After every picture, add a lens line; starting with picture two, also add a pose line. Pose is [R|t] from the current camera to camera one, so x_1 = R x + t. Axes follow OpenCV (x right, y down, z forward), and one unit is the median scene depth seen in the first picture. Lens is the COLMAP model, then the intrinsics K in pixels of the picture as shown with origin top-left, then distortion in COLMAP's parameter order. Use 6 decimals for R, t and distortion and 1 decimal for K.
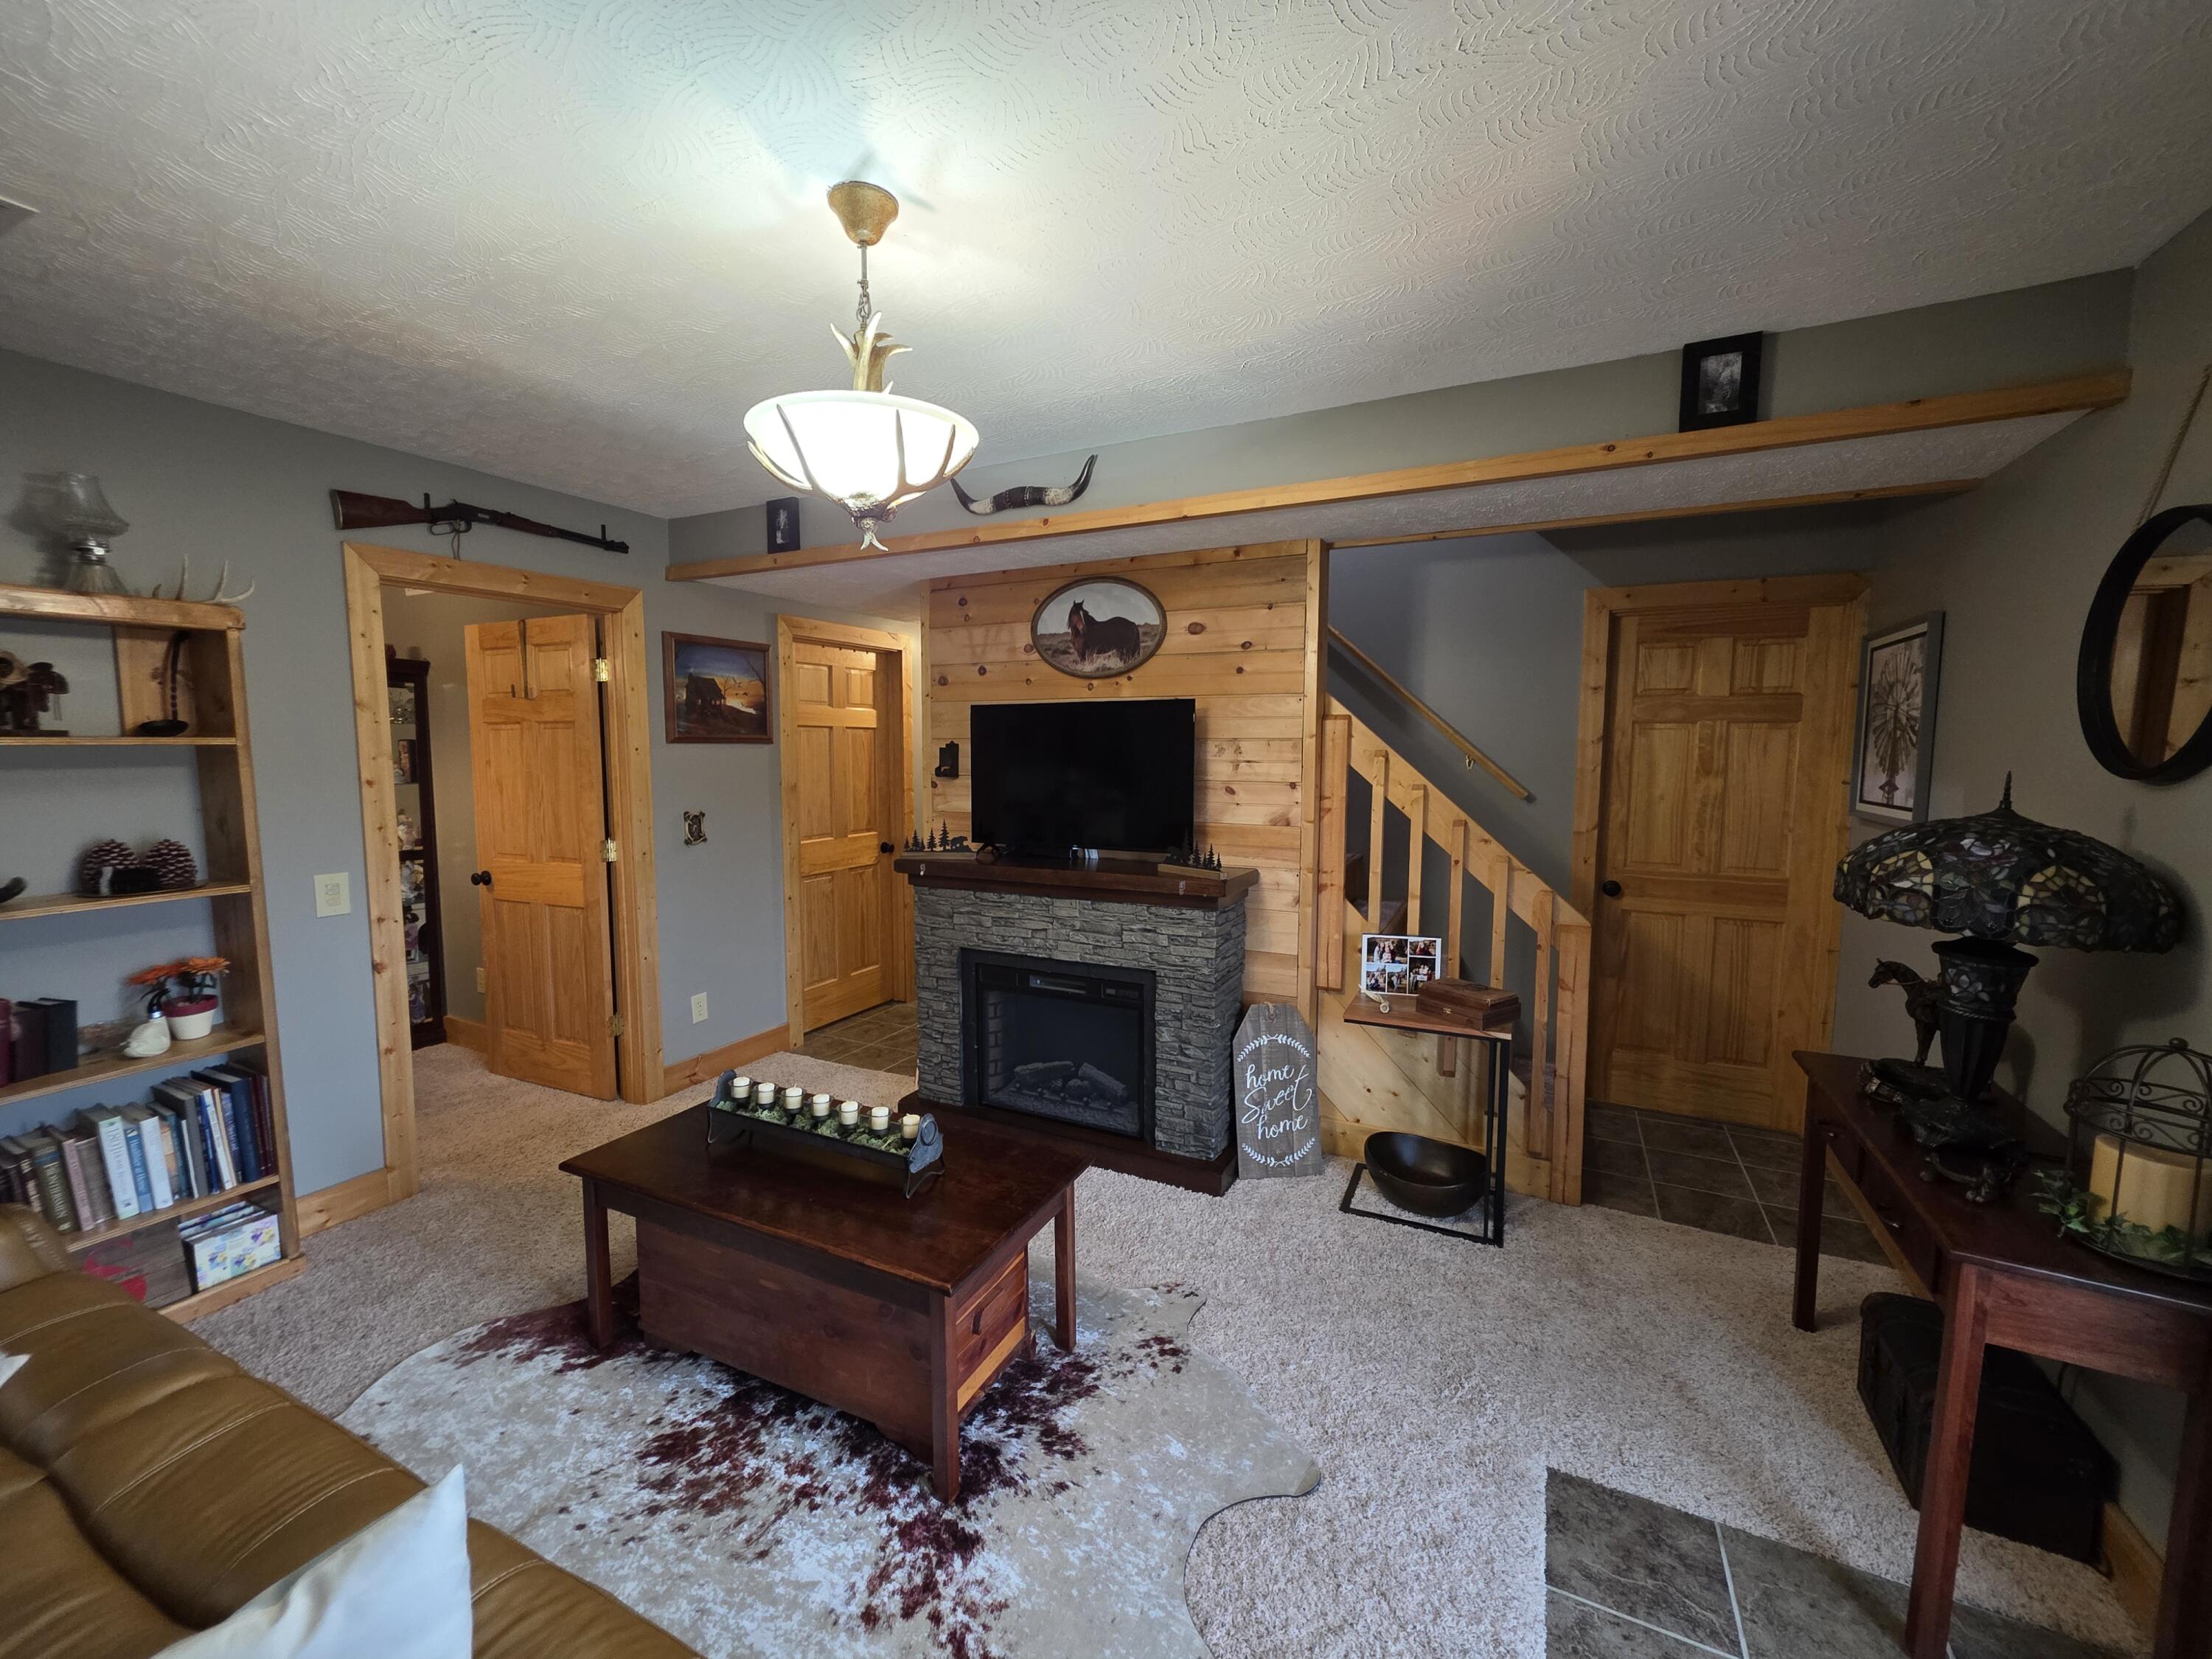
lens RADIAL K [[882.0, 0, 1101.3], [0, 882.0, 830.9], [0, 0, 1]] dist [0.001618, 0.000611]
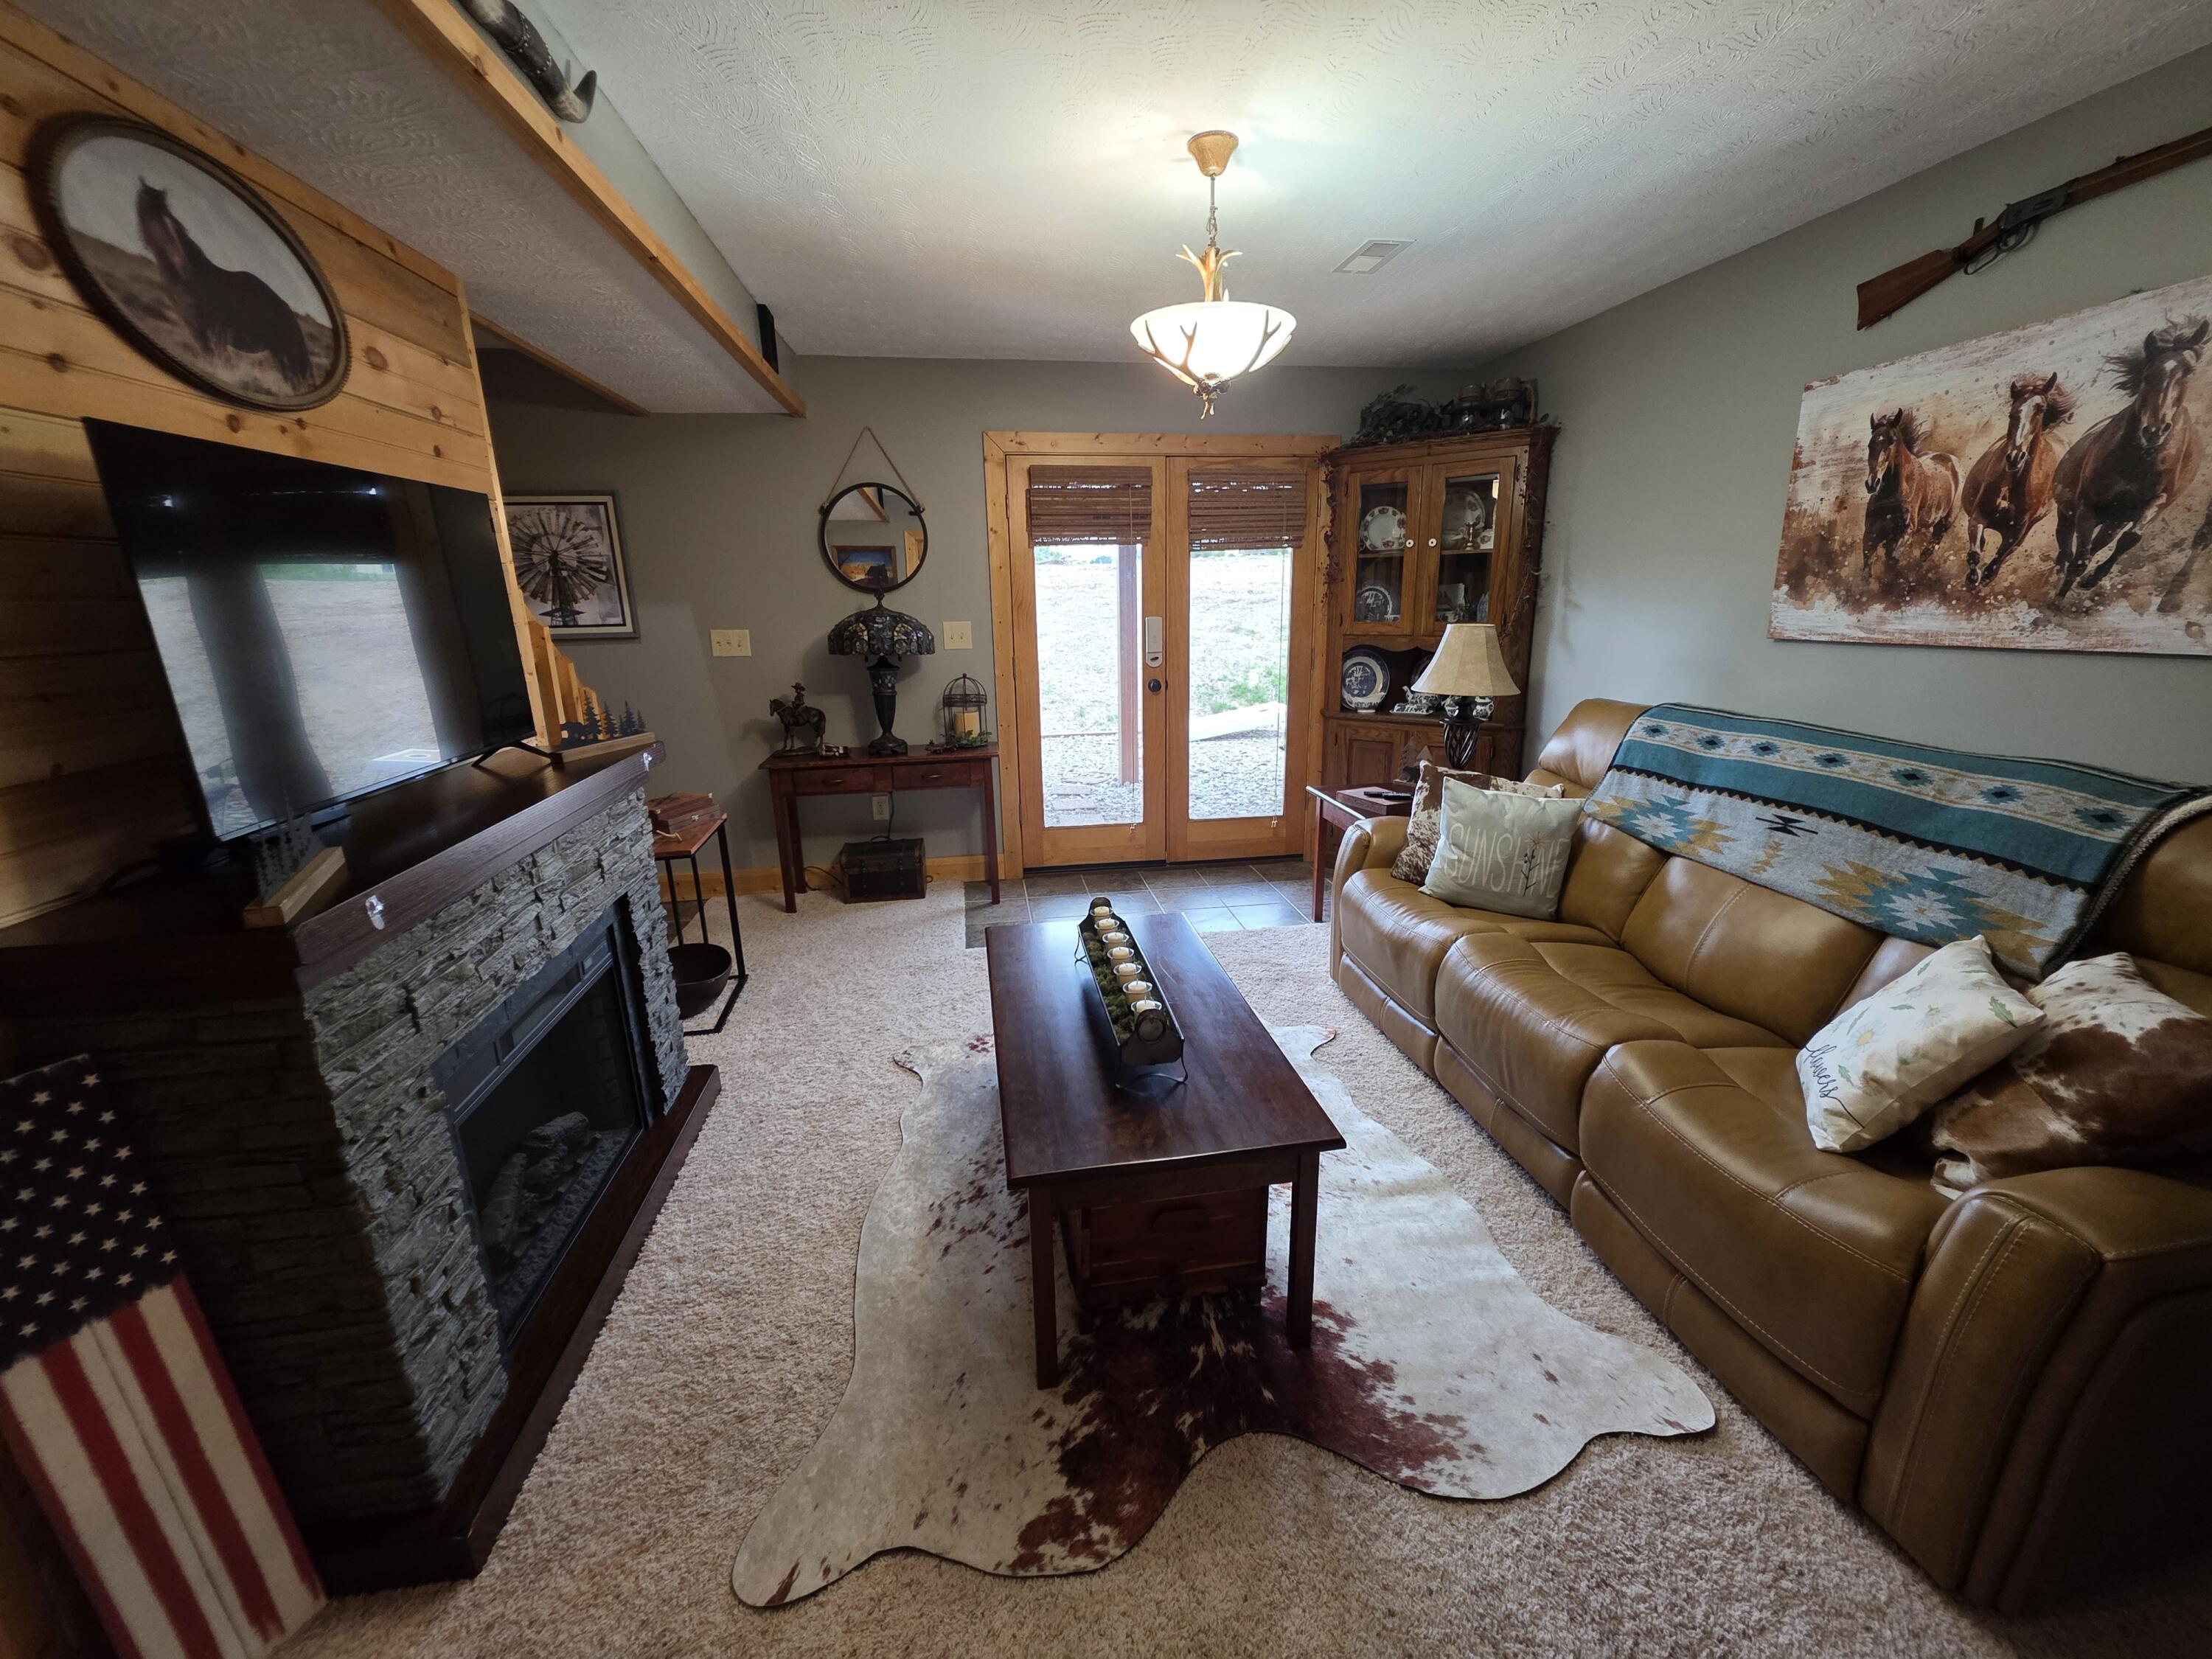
lens RADIAL K [[882.0, 0, 1100.0], [0, 882.0, 822.5], [0, 0, 1]] dist [0.001618, 0.000611]
pose [[-0.569709, -0.203823, 0.796171, -0.816852], [0.093364, 0.946436, 0.309100, -0.091086], [-0.816526, 0.250431, -0.520163, 1.178632]]
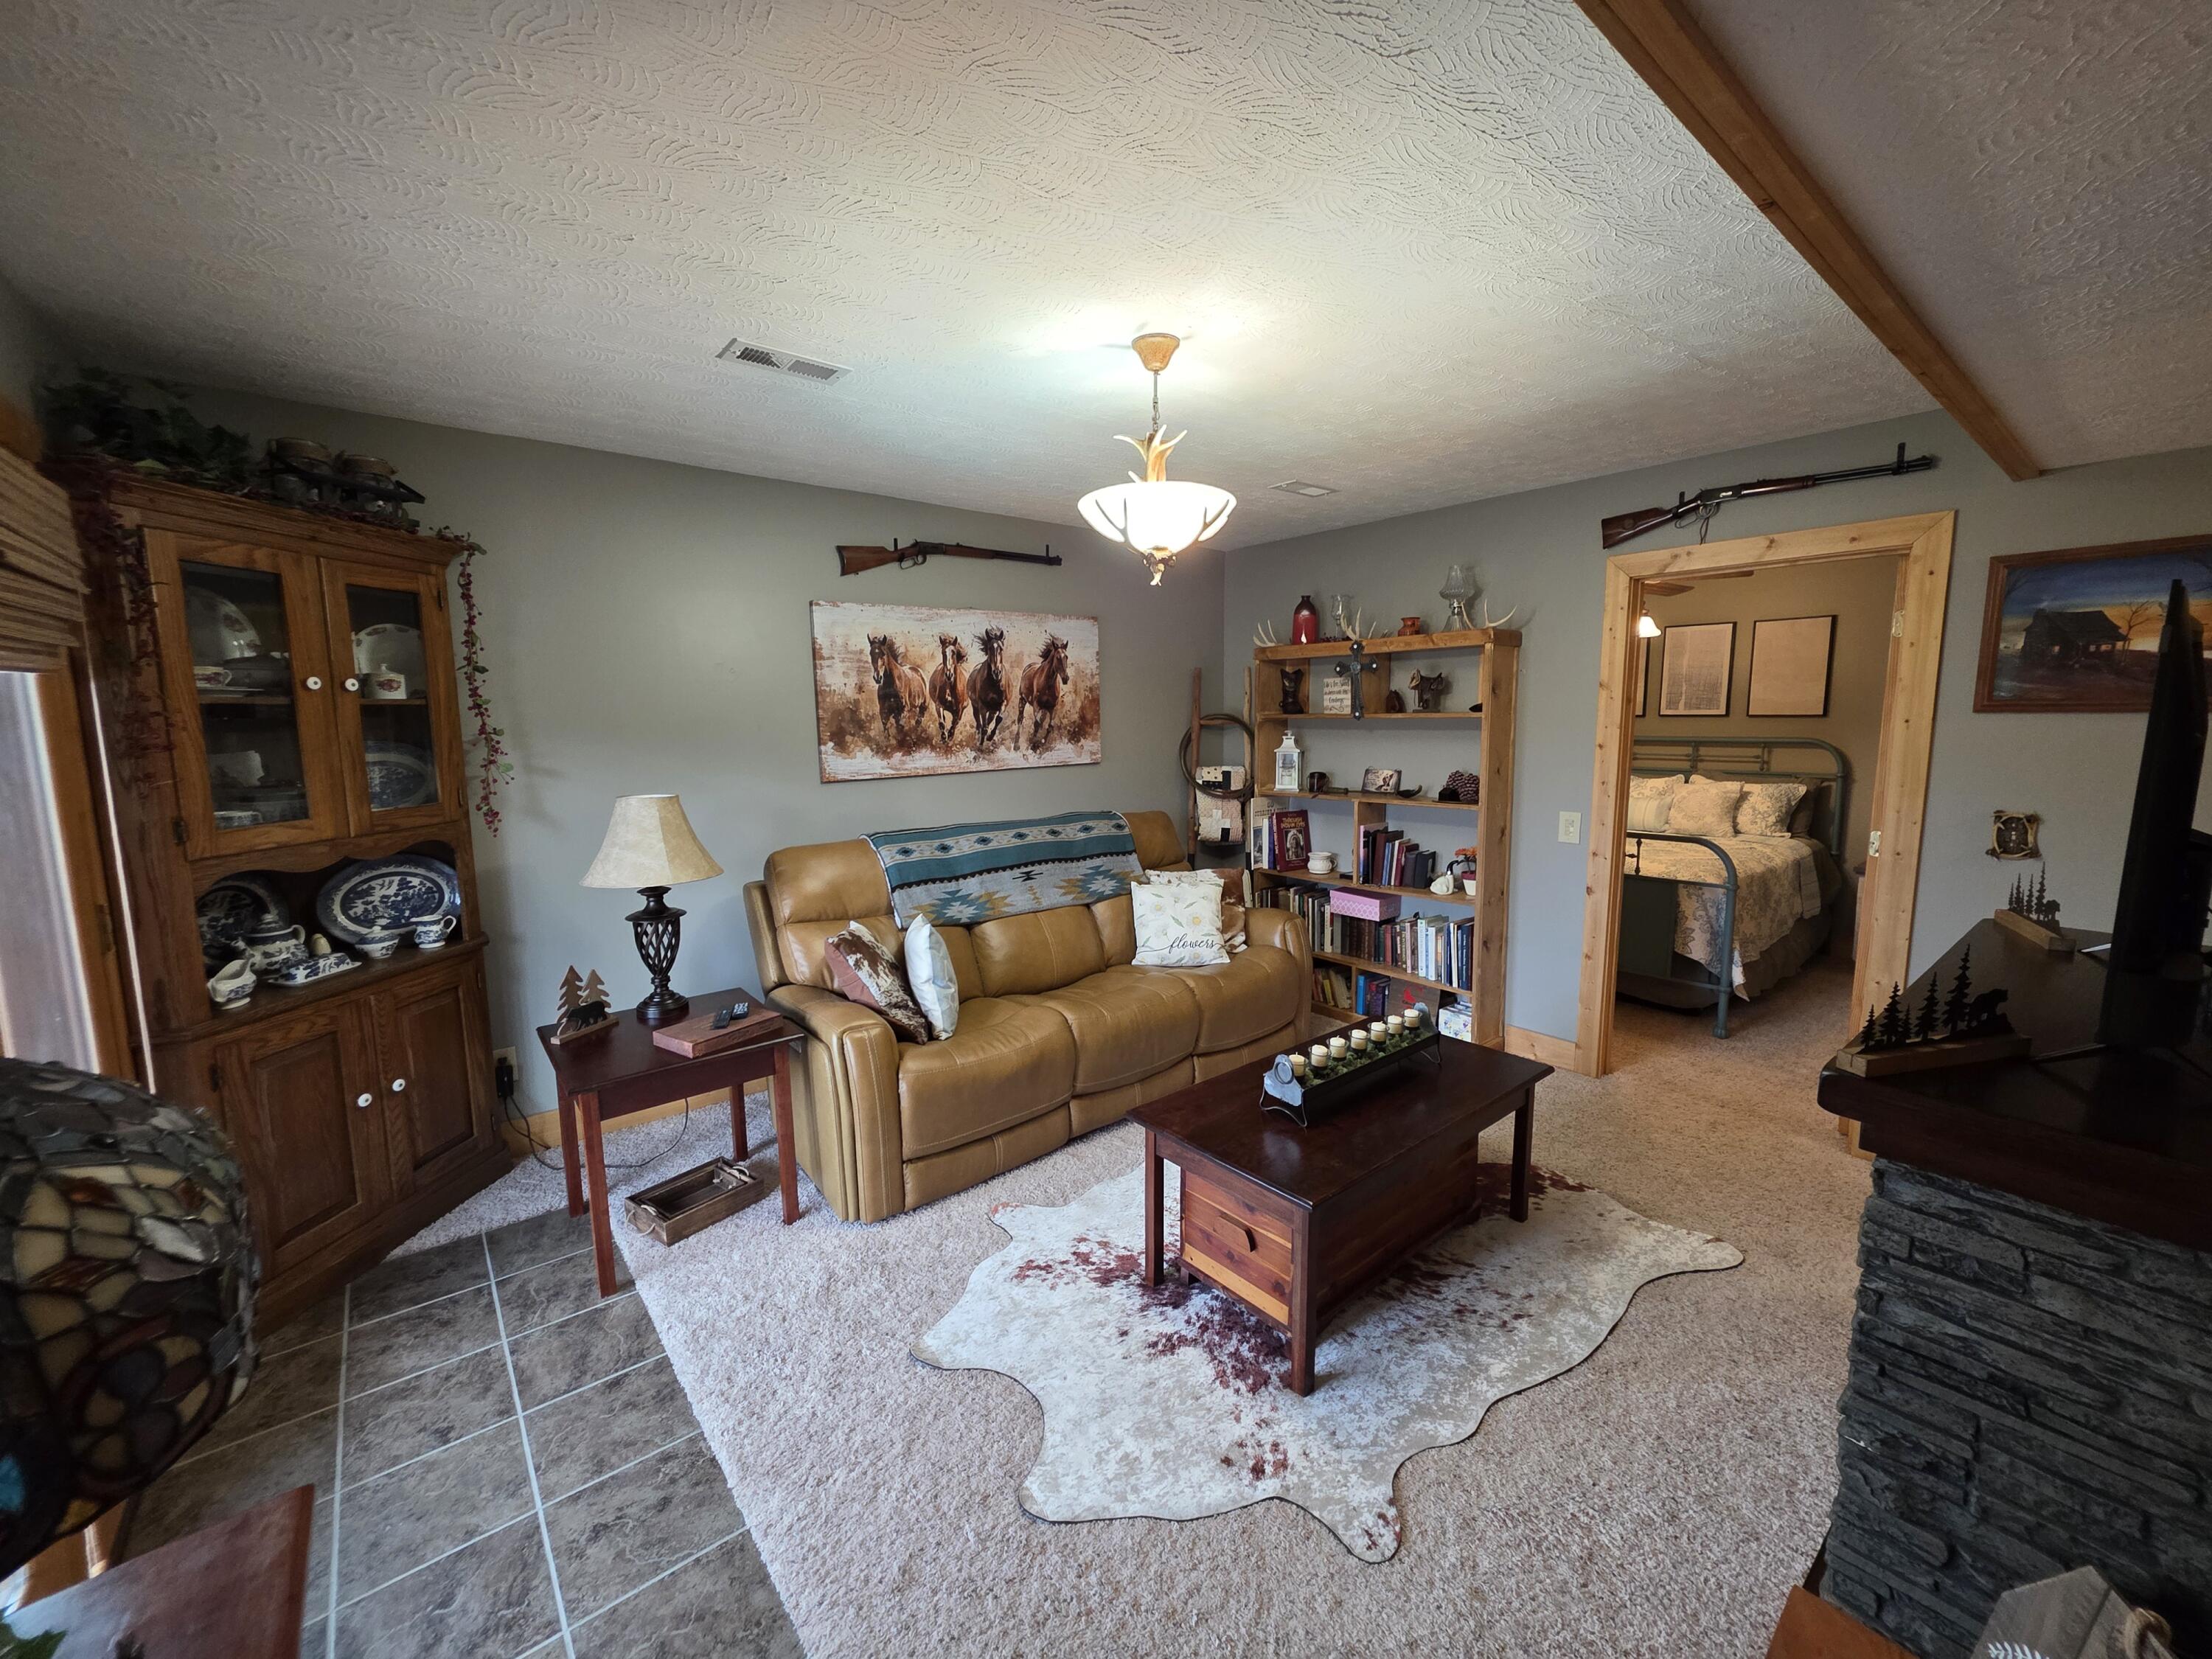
lens RADIAL K [[882.0, 0, 1105.1], [0, 882.0, 825.3], [0, 0, 1]] dist [0.001618, 0.000611]
pose [[-0.407451, 0.115533, -0.905889, 0.648958], [-0.081731, 0.983371, 0.162176, -0.093033], [0.909562, 0.140118, -0.391233, 0.891061]]
